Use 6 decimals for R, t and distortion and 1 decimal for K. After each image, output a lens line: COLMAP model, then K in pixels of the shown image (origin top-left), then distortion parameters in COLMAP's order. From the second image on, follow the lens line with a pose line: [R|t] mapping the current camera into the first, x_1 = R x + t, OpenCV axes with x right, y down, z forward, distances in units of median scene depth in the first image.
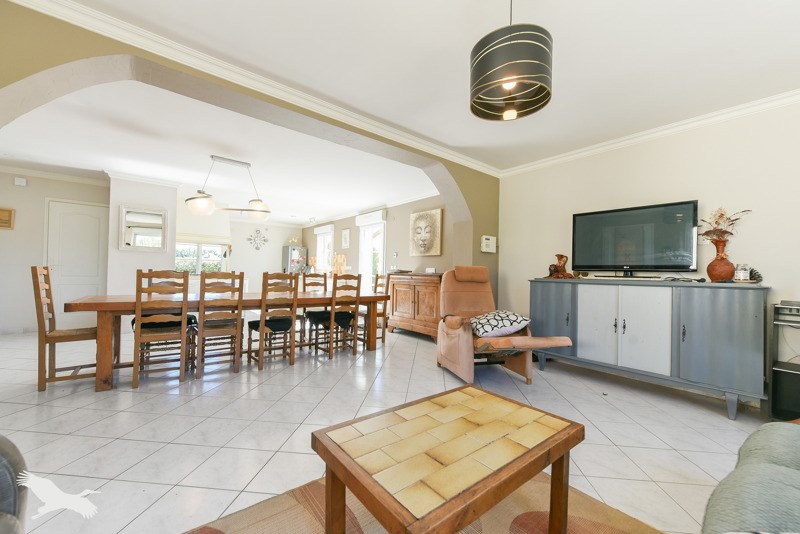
lens RADIAL K [[313.8, 0, 400.2], [0, 313.8, 270.1], [0, 0, 1]] dist [-0.003495, -0.000179]
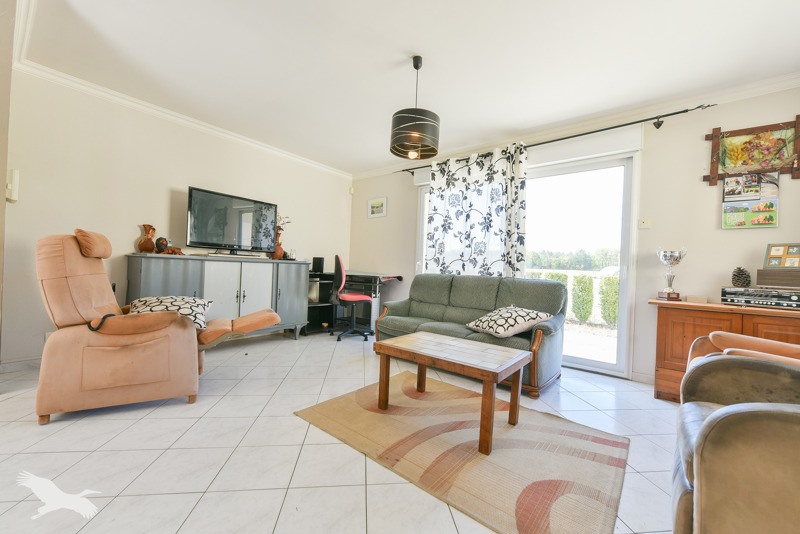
lens RADIAL K [[313.8, 0, 402.2], [0, 313.8, 266.5], [0, 0, 1]] dist [-0.003495, -0.000179]
pose [[-0.209238, -0.037225, 0.977156, -0.549933], [-0.069182, 0.997335, 0.023180, -0.005092], [-0.975415, -0.062751, -0.211255, 0.595759]]
